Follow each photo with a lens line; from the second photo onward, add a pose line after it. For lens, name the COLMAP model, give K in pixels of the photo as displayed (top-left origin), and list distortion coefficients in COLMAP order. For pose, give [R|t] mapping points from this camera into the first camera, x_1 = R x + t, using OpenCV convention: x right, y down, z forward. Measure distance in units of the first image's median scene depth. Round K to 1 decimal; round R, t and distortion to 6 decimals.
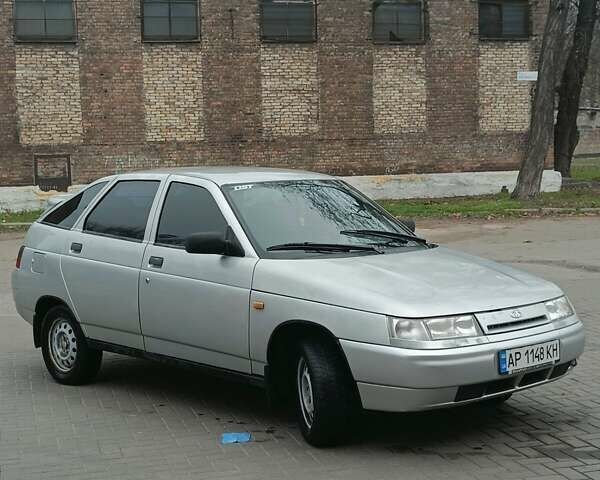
lens RADIAL K [[1173.5, 0, 300.0], [0, 1173.5, 240.0], [0, 0, 1]] dist [0.076199, -0.532227]
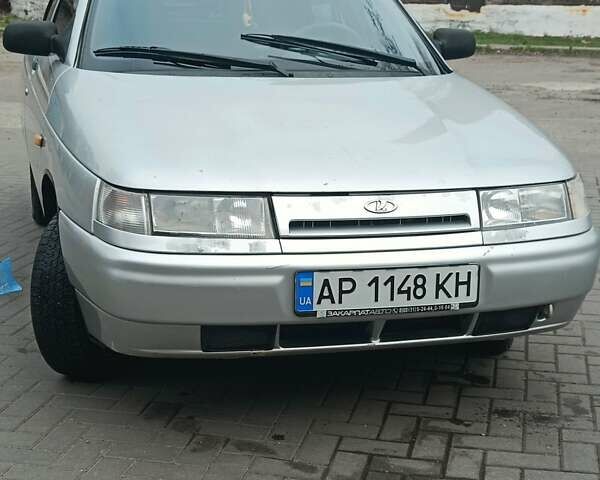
lens RADIAL K [[1173.5, 0, 300.0], [0, 1173.5, 240.0], [0, 0, 1]] dist [0.076199, -0.532227]
pose [[0.879505, 0.138683, -0.455234, 0.395594], [-0.070163, 0.983930, 0.164193, -0.005353], [0.470689, -0.112468, 0.875101, 0.528637]]
